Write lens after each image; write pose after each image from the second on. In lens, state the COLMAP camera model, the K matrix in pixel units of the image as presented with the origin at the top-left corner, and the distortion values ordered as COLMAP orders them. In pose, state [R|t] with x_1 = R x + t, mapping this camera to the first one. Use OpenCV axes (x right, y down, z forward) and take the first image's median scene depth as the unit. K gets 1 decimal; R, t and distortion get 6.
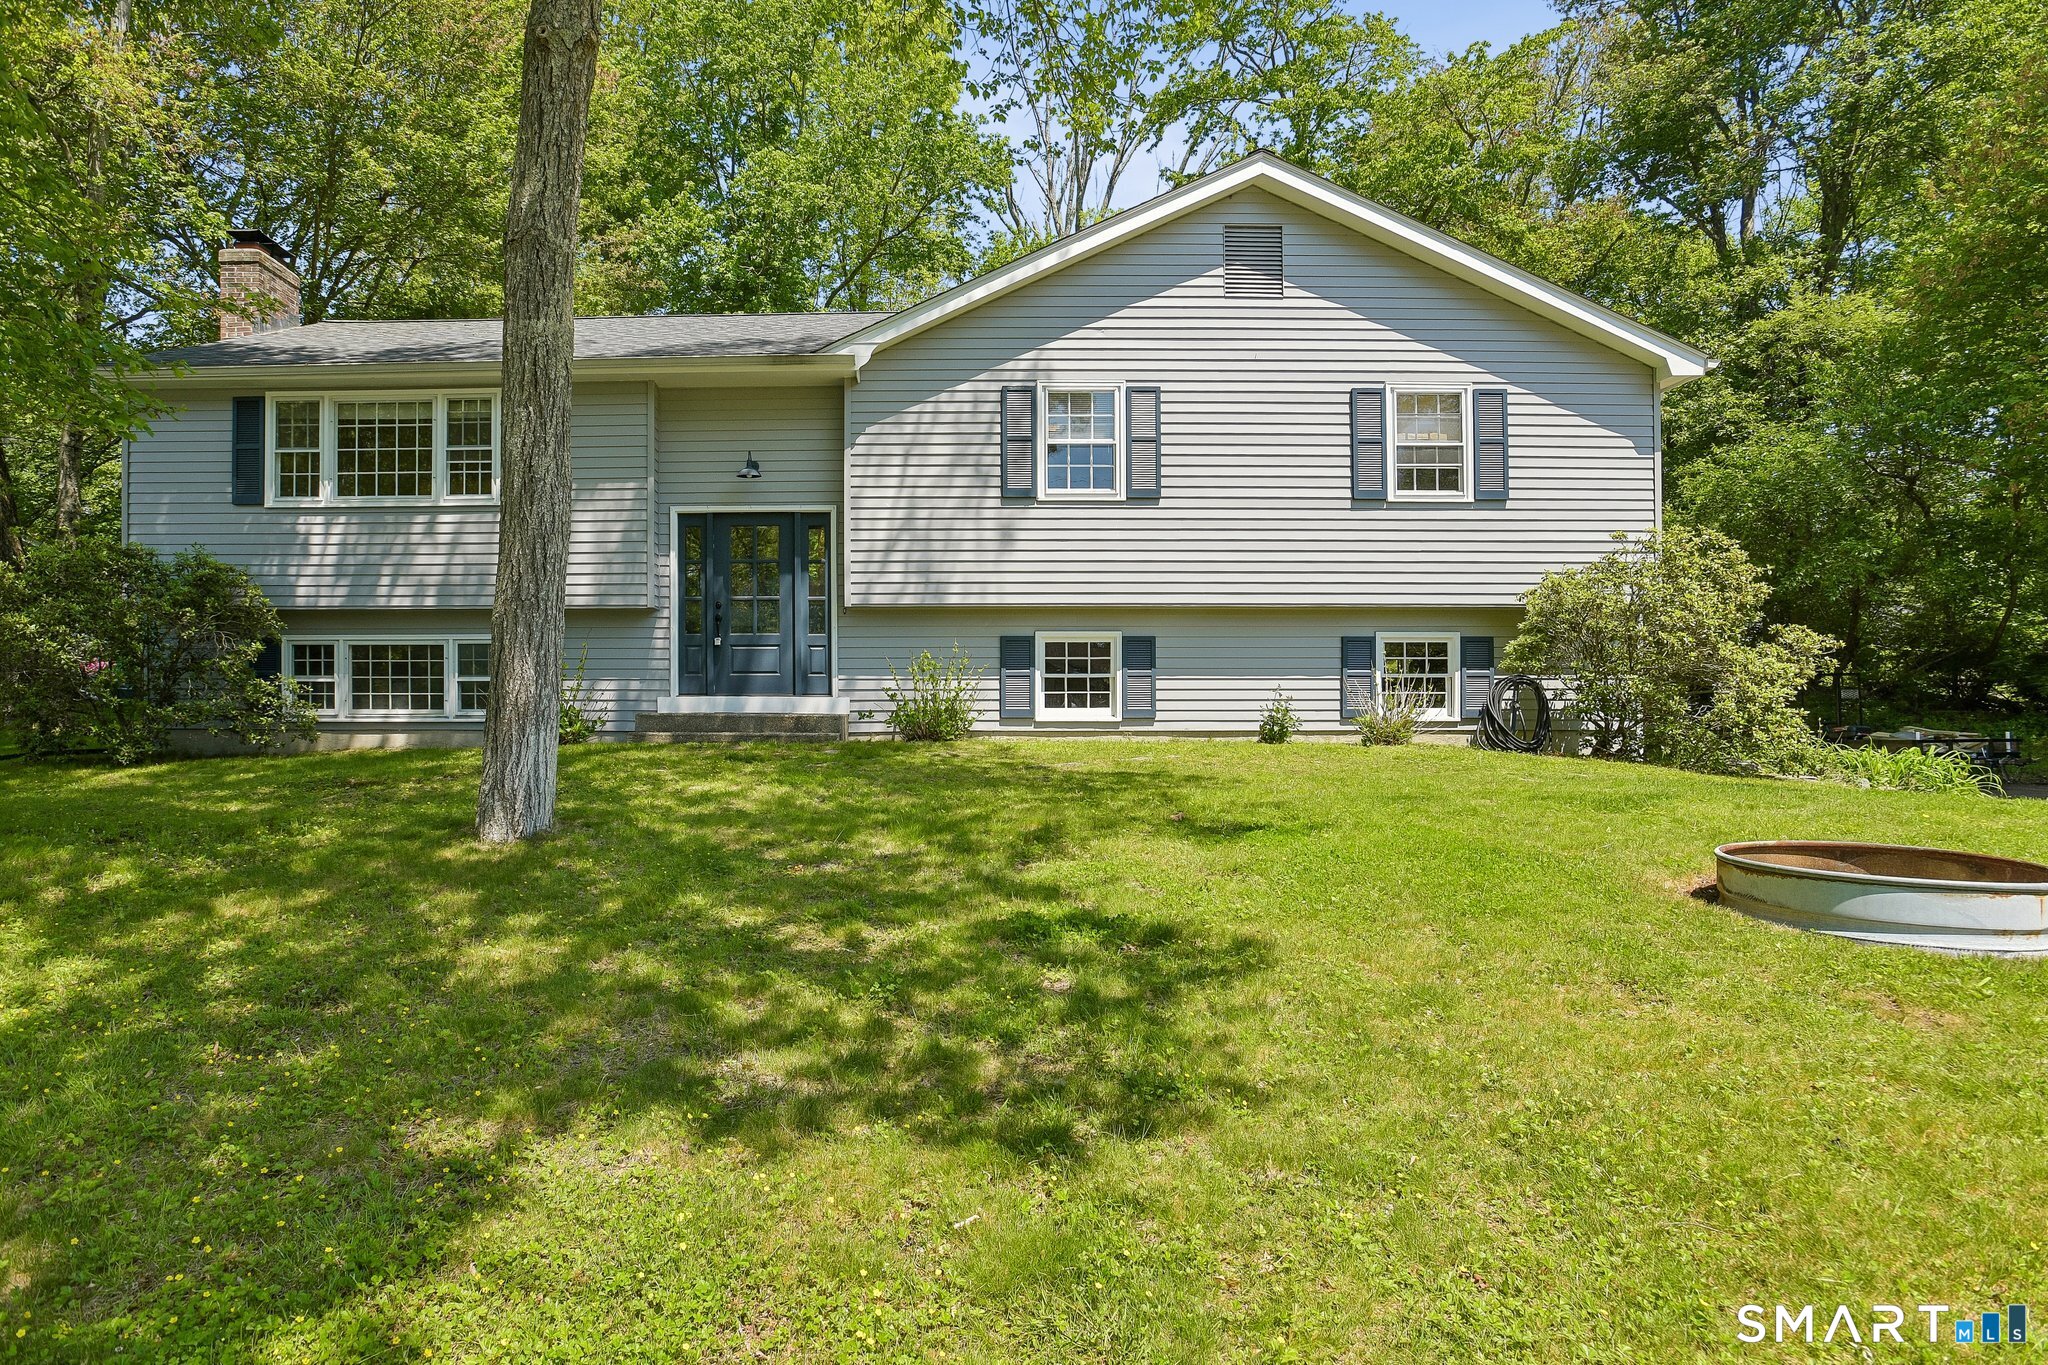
lens RADIAL K [[996.9, 0, 1033.9], [0, 996.9, 688.5], [0, 0, 1]] dist [-0.062028, 0.027977]
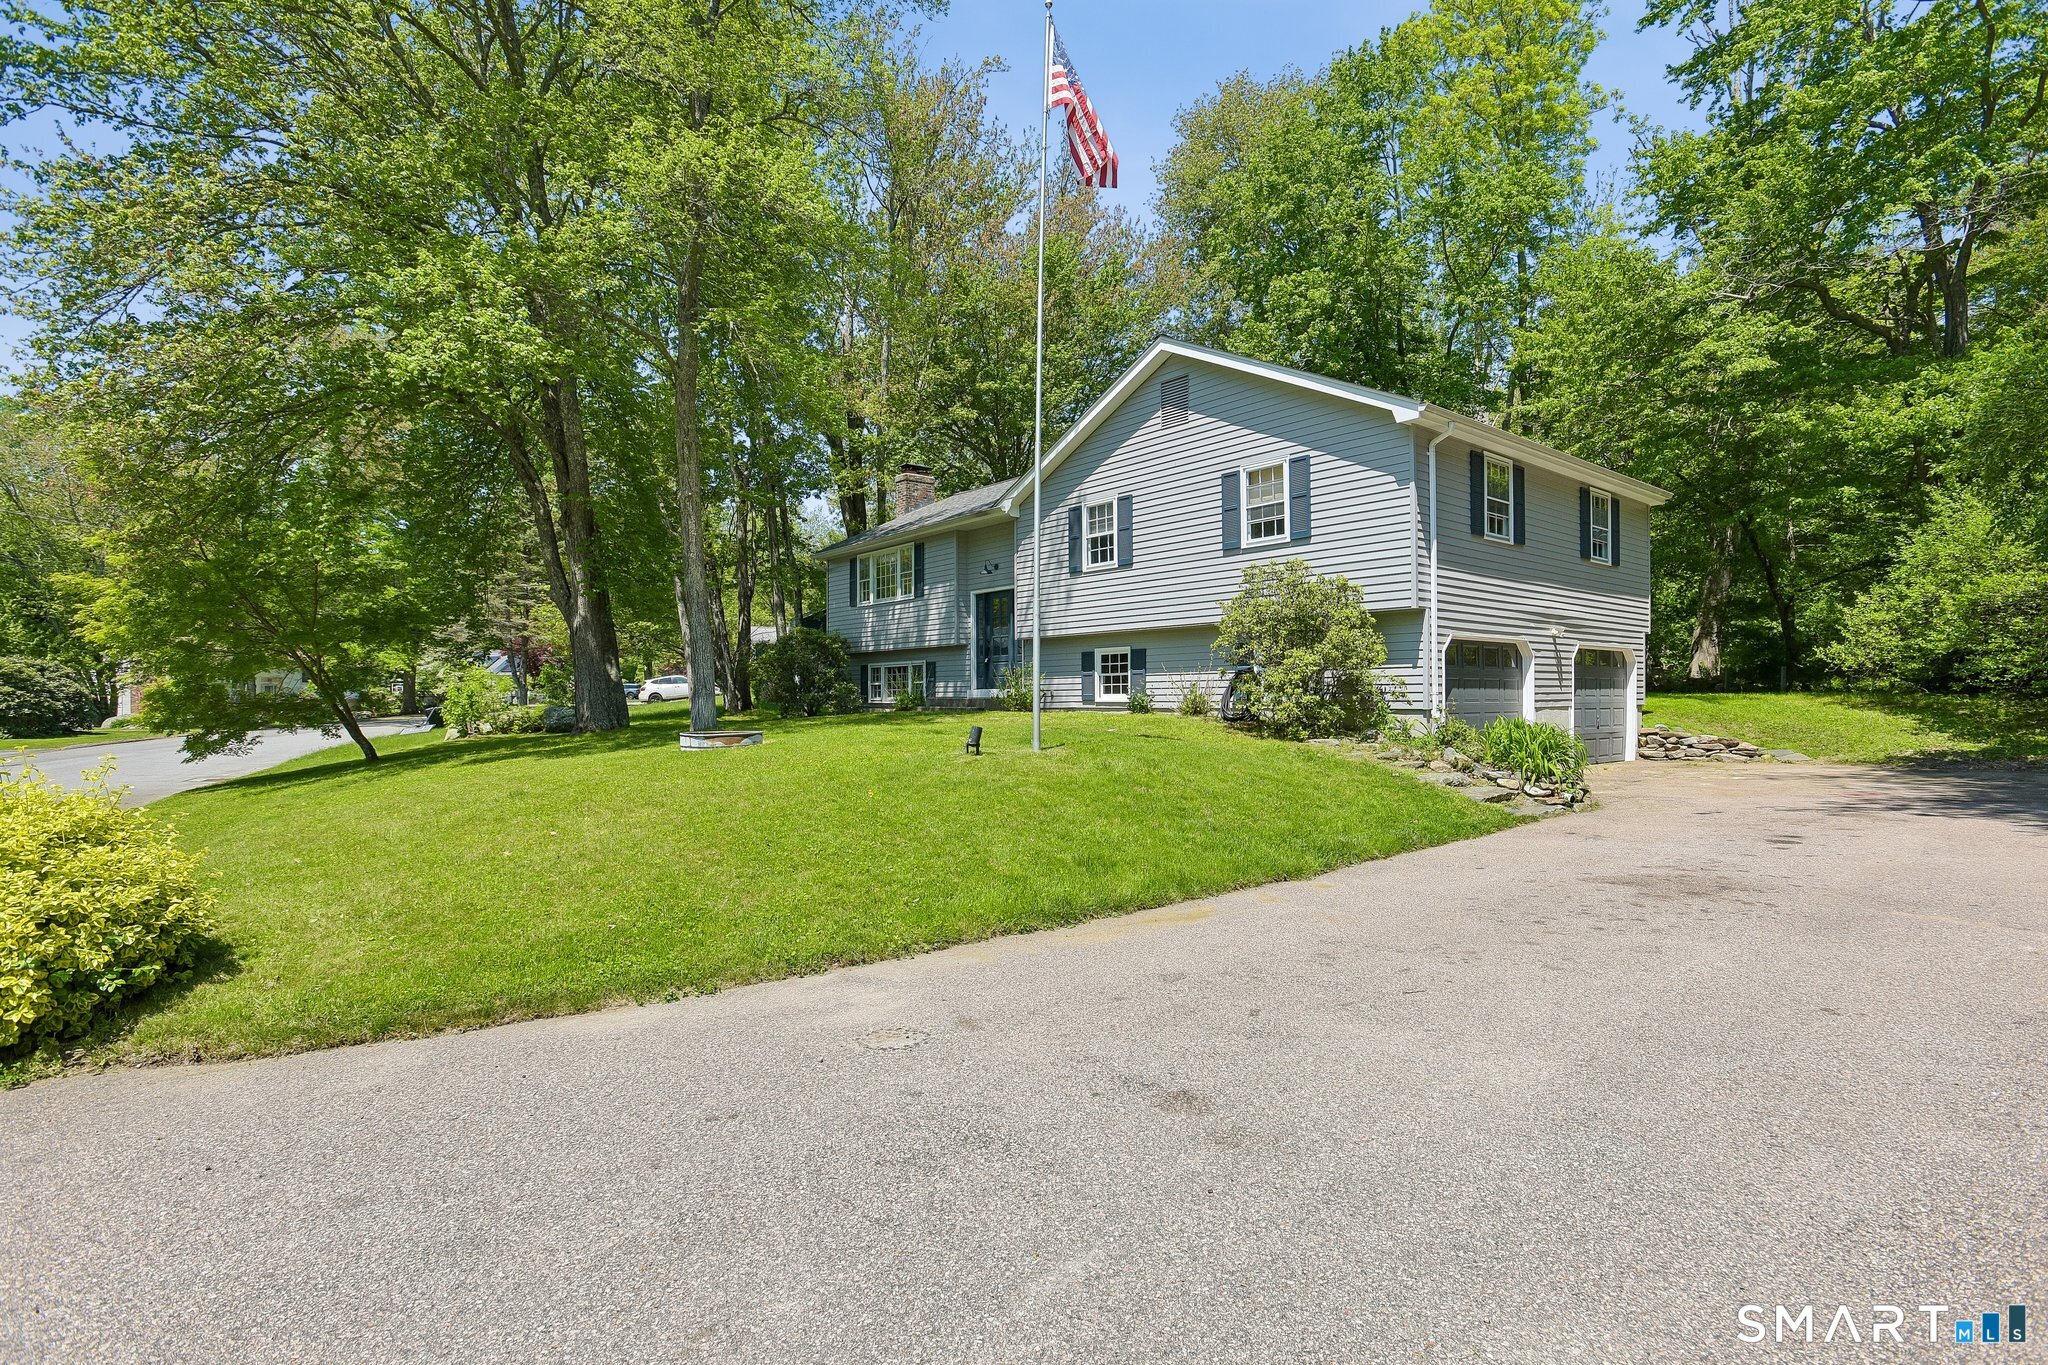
lens RADIAL K [[996.9, 0, 1033.9], [0, 996.9, 688.5], [0, 0, 1]] dist [-0.062028, 0.027977]
pose [[0.632668, -0.009940, -0.774360, 1.269822], [0.002548, 0.999939, -0.010754, 0.028628], [0.774419, 0.004830, 0.632654, -0.146676]]
